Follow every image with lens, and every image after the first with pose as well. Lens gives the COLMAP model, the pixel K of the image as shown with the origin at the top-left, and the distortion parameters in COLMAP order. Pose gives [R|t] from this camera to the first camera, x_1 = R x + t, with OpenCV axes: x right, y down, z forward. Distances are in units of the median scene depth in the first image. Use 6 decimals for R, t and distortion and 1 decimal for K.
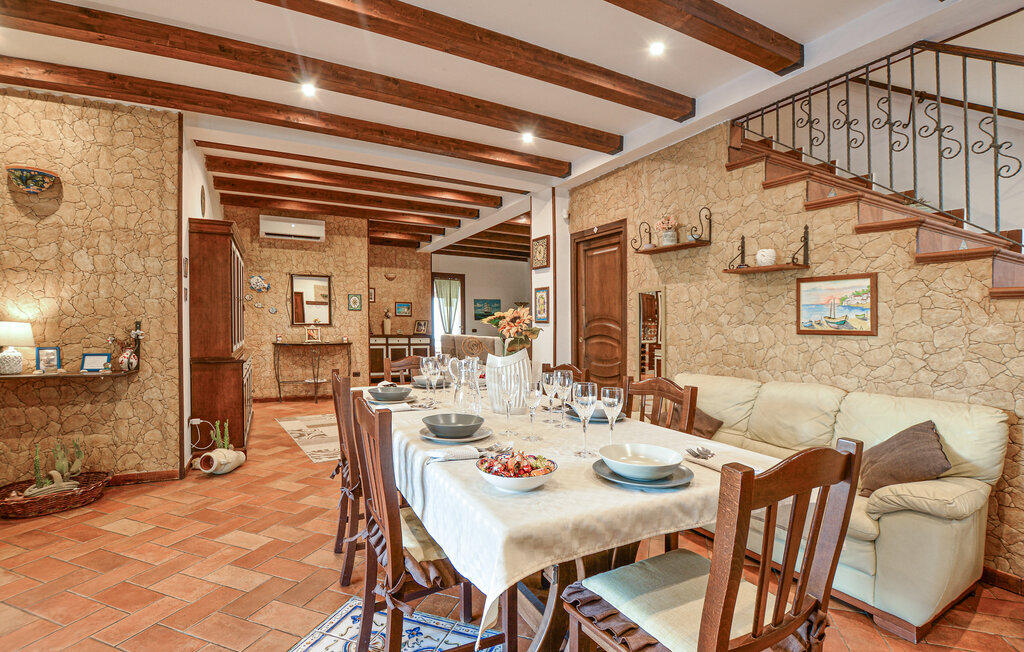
lens RADIAL K [[477.0, 0, 537.1], [0, 477.0, 301.9], [0, 0, 1]] dist [-0.012917, 0.002264]
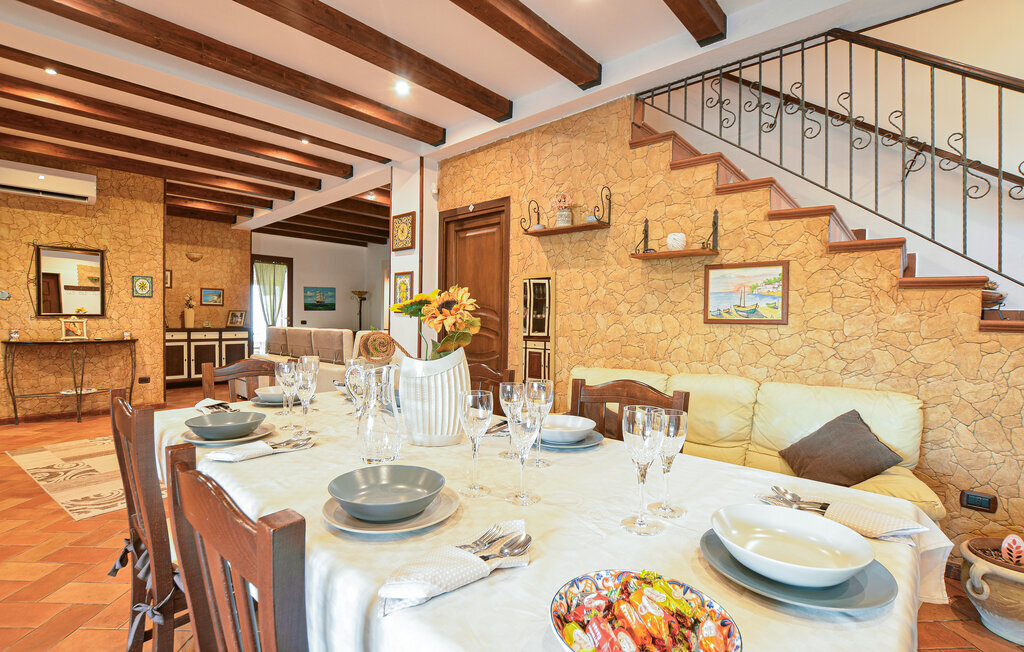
lens RADIAL K [[477.0, 0, 528.2], [0, 477.0, 297.0], [0, 0, 1]] dist [-0.012917, 0.002264]
pose [[0.948015, 0.010431, 0.318055, -0.082231], [-0.012928, 0.999900, 0.005743, 0.011734], [-0.317963, -0.009556, 0.948055, 0.178419]]
